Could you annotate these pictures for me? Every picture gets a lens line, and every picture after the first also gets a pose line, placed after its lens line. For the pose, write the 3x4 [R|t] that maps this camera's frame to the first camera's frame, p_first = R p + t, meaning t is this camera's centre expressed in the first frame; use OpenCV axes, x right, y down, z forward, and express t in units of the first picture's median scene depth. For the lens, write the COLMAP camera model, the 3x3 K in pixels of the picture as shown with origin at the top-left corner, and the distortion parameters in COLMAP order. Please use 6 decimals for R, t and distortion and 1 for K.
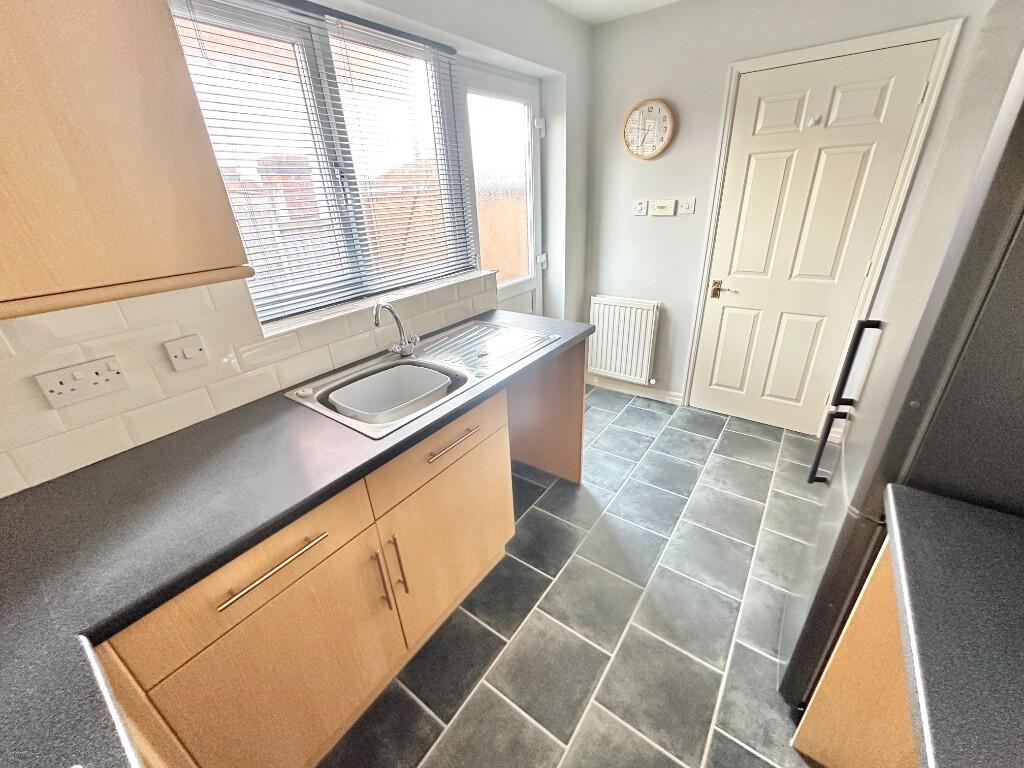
lens RADIAL K [[407.9, 0, 511.1], [0, 407.9, 389.4], [0, 0, 1]] dist [-0.001814, 0.000798]
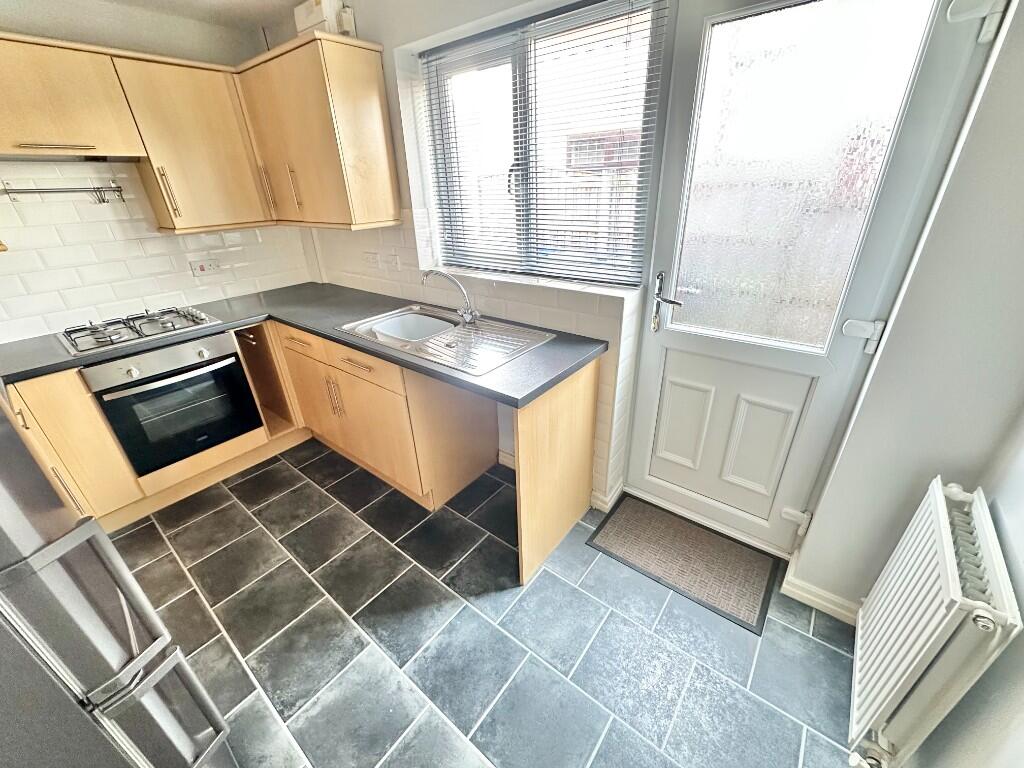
lens RADIAL K [[407.9, 0, 512.7], [0, 407.9, 383.7], [0, 0, 1]] dist [-0.001814, 0.000798]
pose [[-0.039412, 0.488796, -0.871507, 0.950233], [-0.402992, 0.790331, 0.461492, -0.593328], [0.914355, 0.369398, 0.165833, 1.057592]]
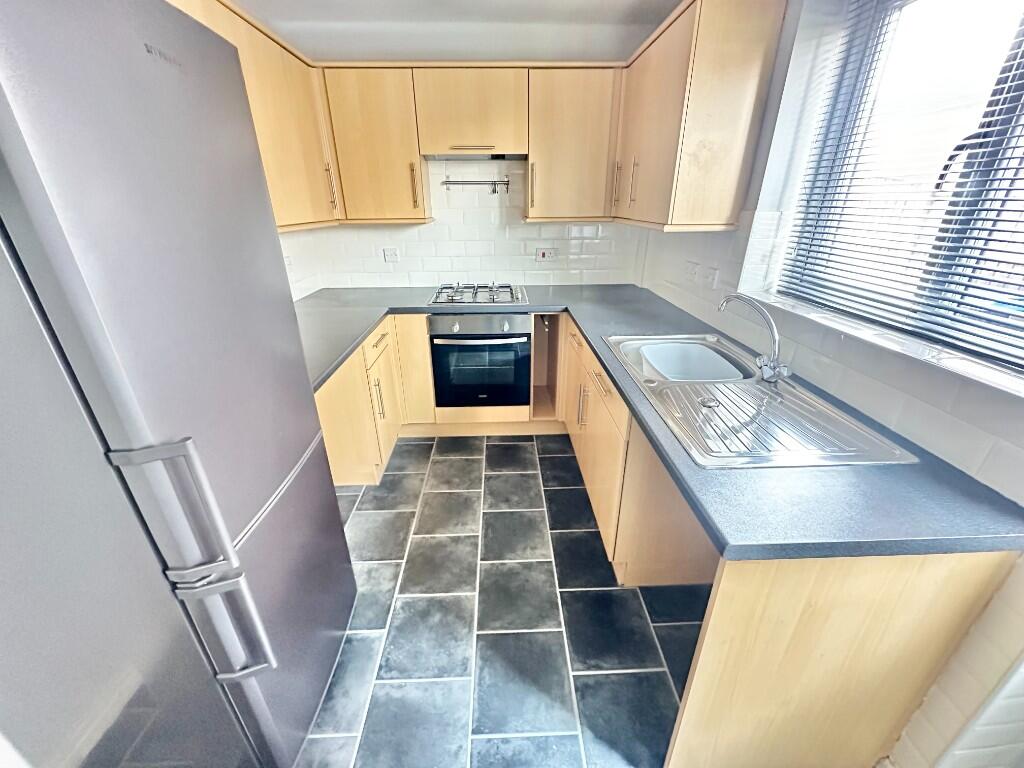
lens RADIAL K [[407.9, 0, 513.2], [0, 407.9, 383.7], [0, 0, 1]] dist [-0.001814, 0.000798]
pose [[-0.785033, 0.302522, -0.540559, 0.627772], [-0.228366, 0.669837, 0.706518, -0.578256], [0.575824, 0.678085, -0.456758, 1.164211]]
